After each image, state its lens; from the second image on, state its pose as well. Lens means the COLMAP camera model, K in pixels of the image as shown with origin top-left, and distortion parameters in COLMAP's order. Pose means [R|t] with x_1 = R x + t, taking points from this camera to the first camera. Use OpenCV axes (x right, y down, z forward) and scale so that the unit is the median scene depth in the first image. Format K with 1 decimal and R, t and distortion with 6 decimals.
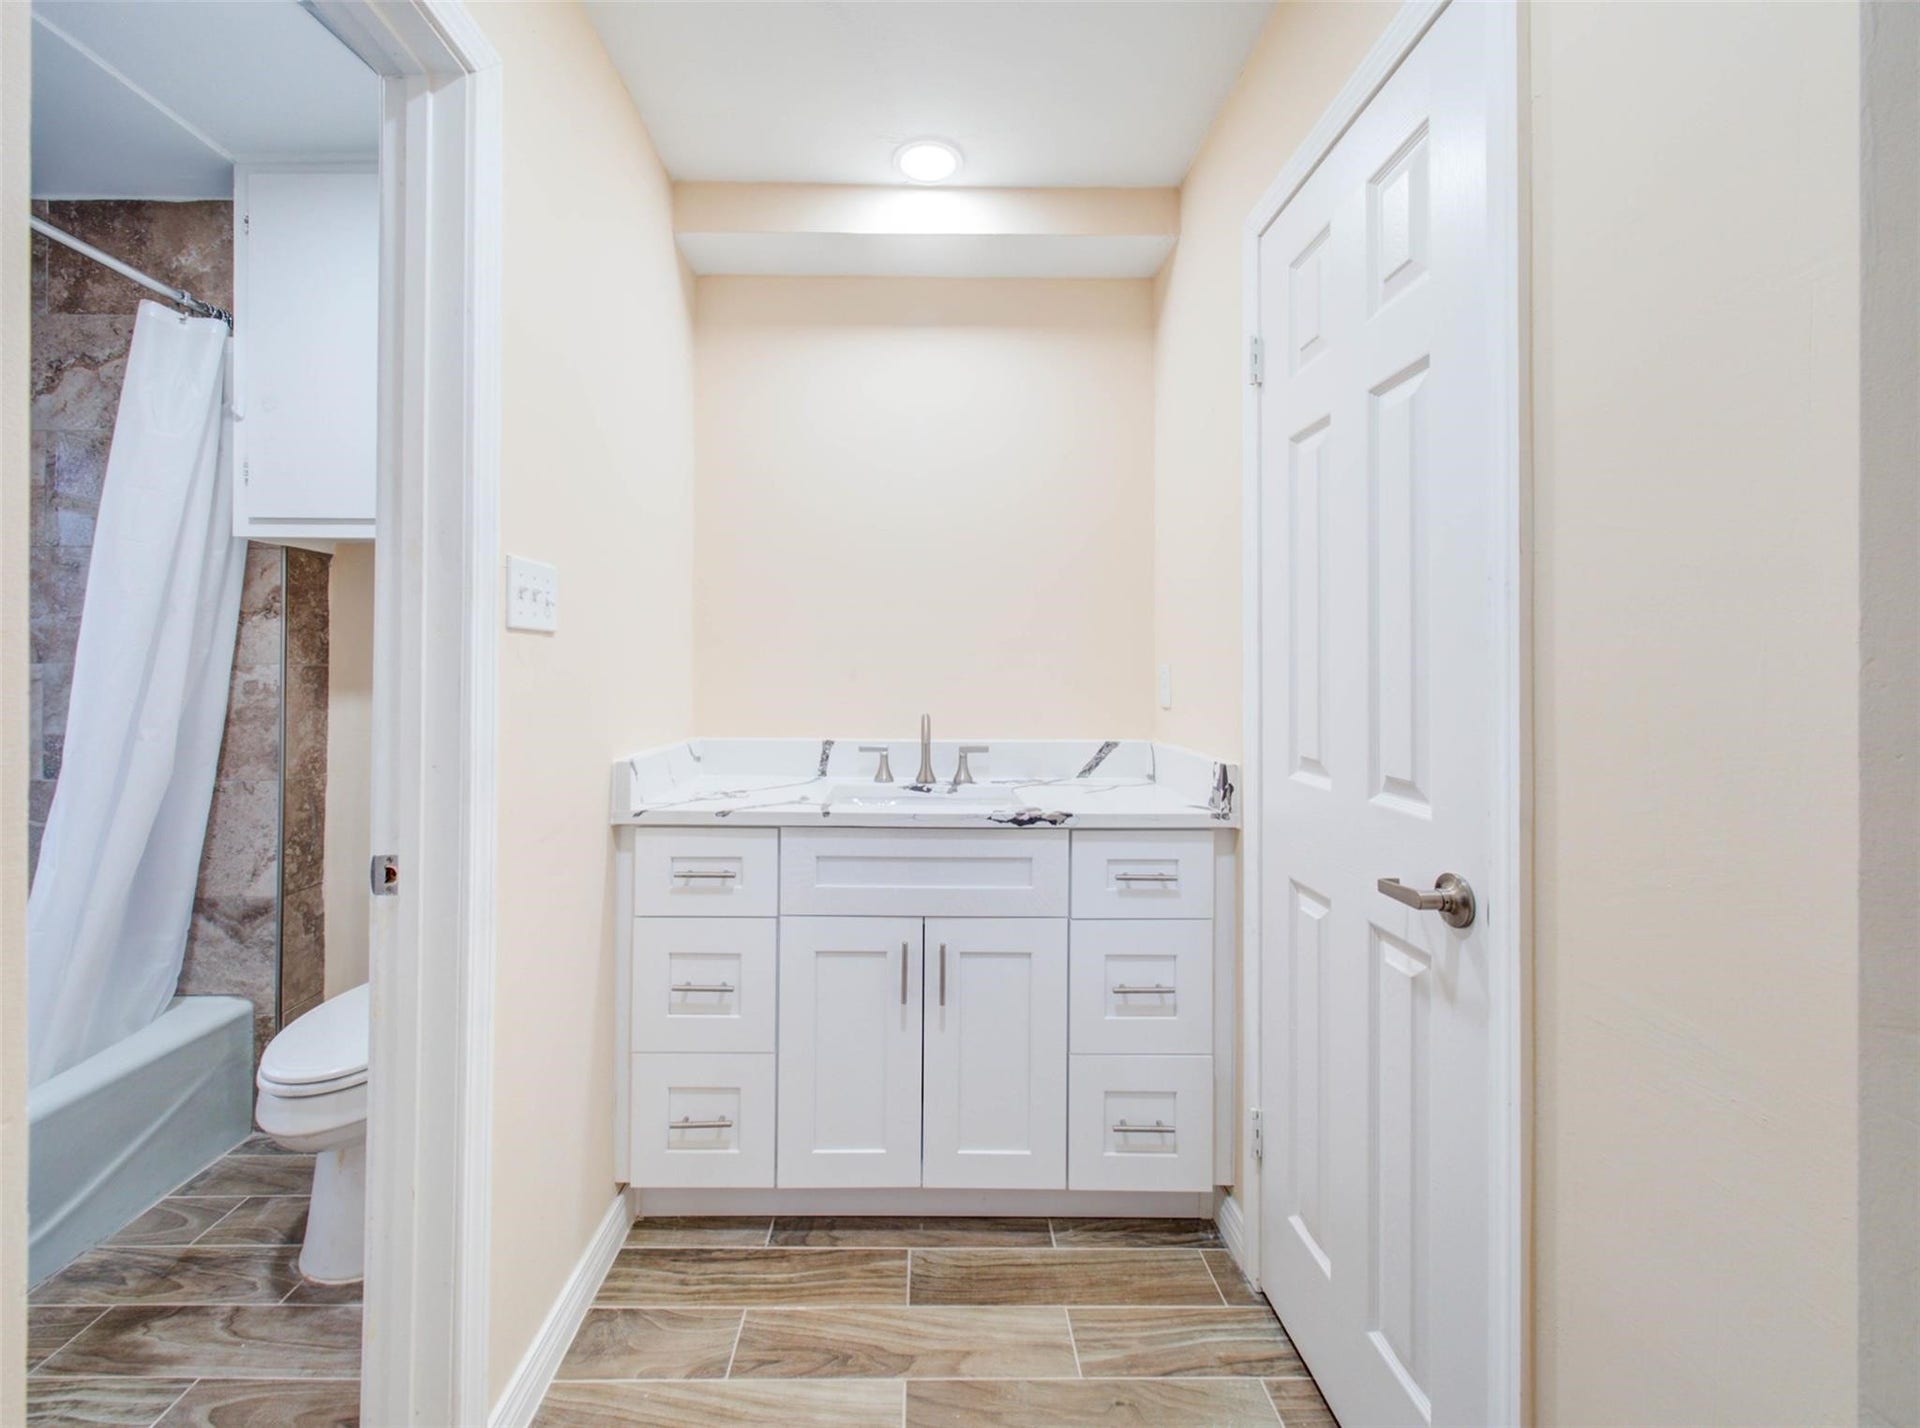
lens RADIAL K [[820.0, 0, 943.6], [0, 820.0, 662.3], [0, 0, 1]] dist [0.004490, -0.002541]
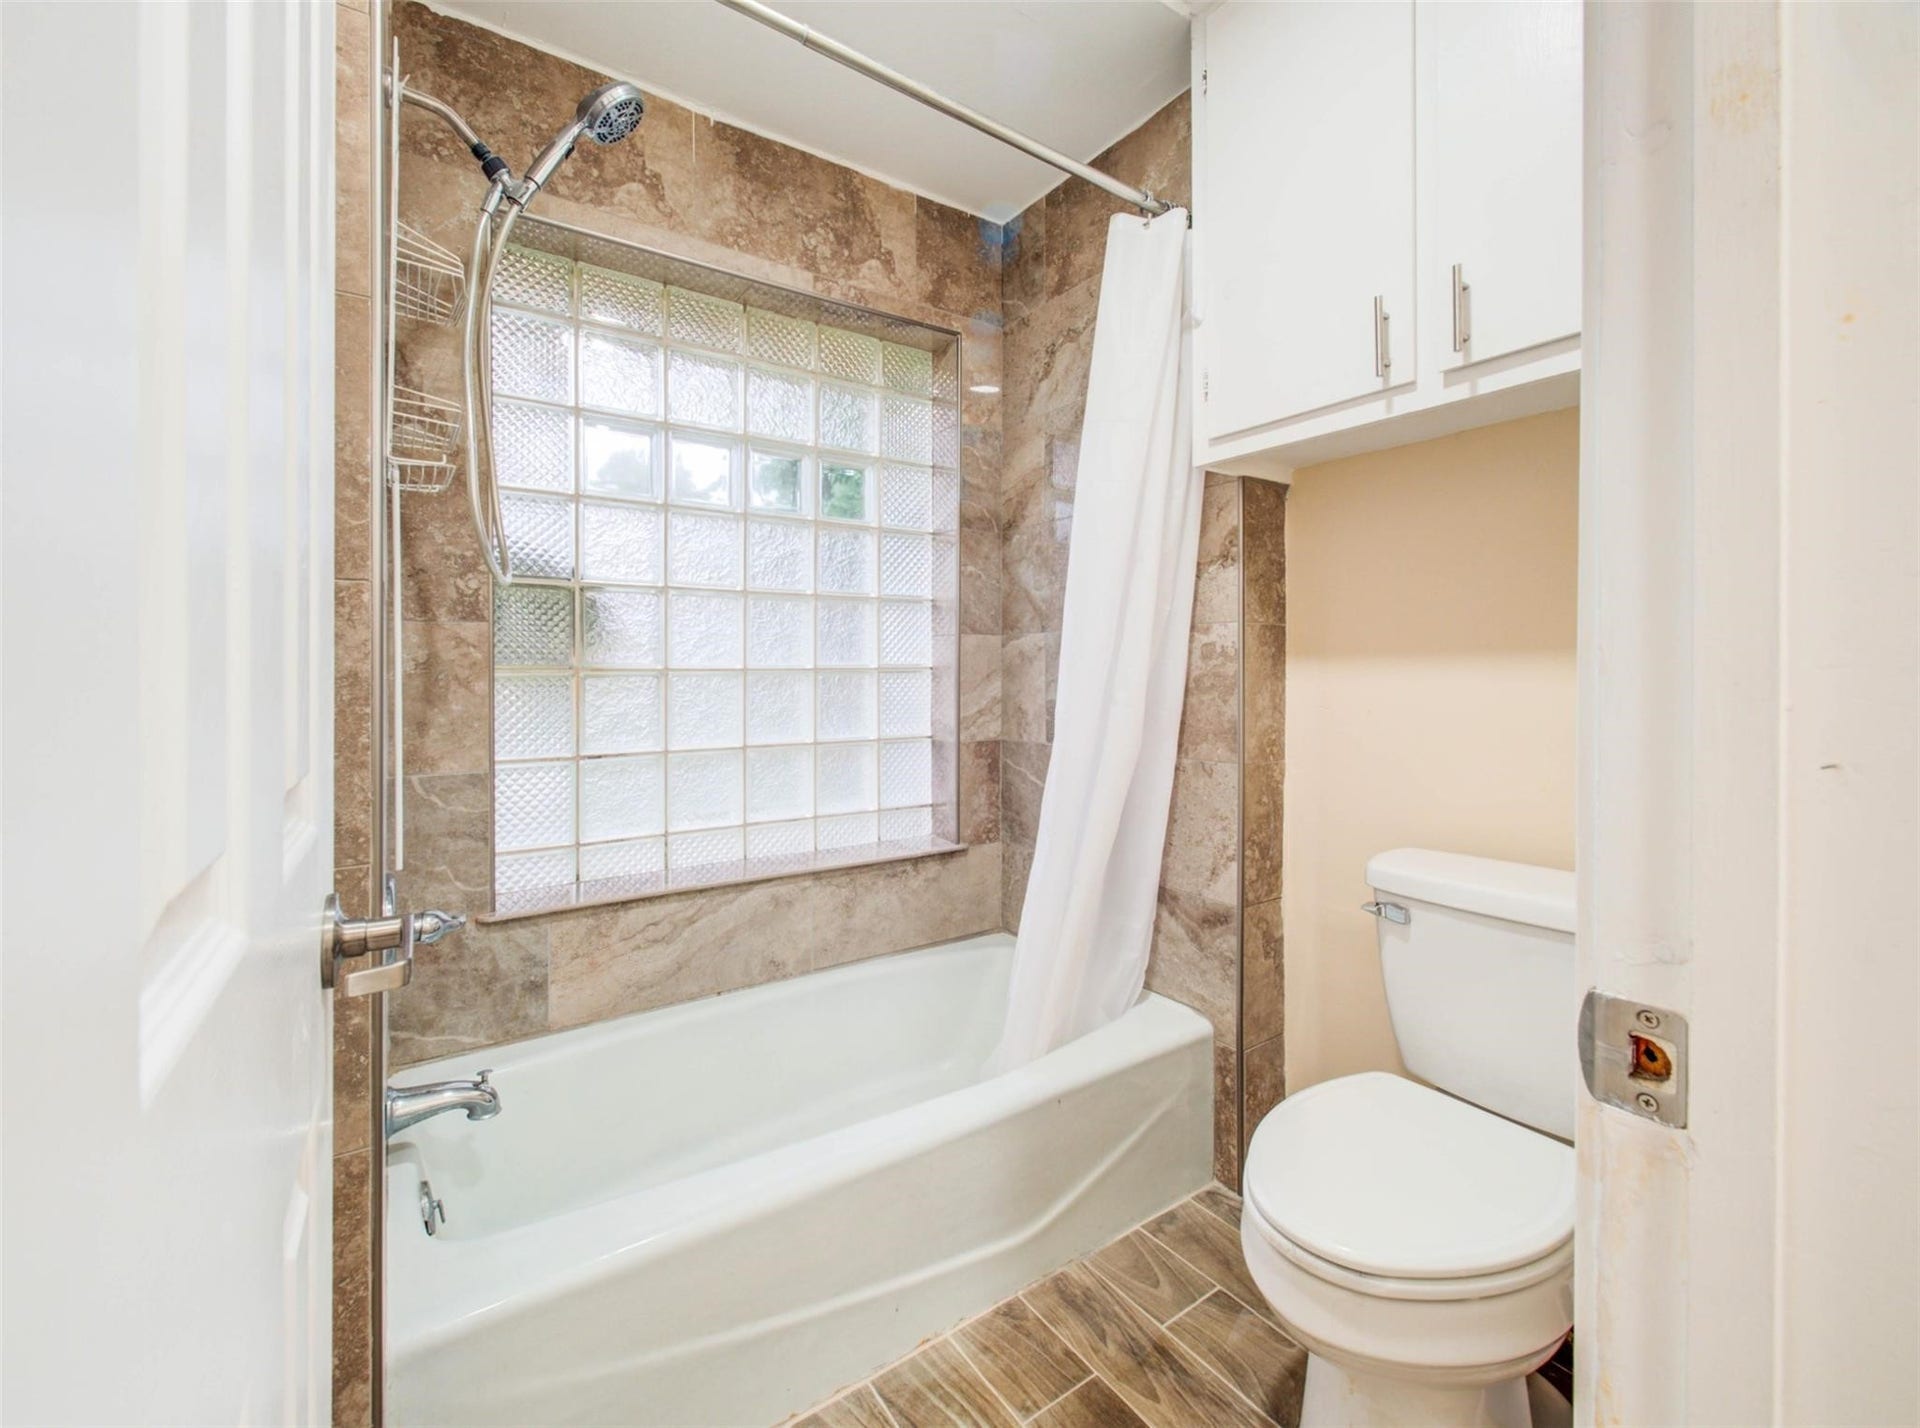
lens RADIAL K [[820.0, 0, 946.6], [0, 820.0, 671.6], [0, 0, 1]] dist [0.004490, -0.002541]
pose [[0.566666, -0.002562, -0.823944, -0.300744], [0.007287, 0.999972, 0.001903, 0.048270], [0.823916, -0.007083, 0.566668, 0.299933]]
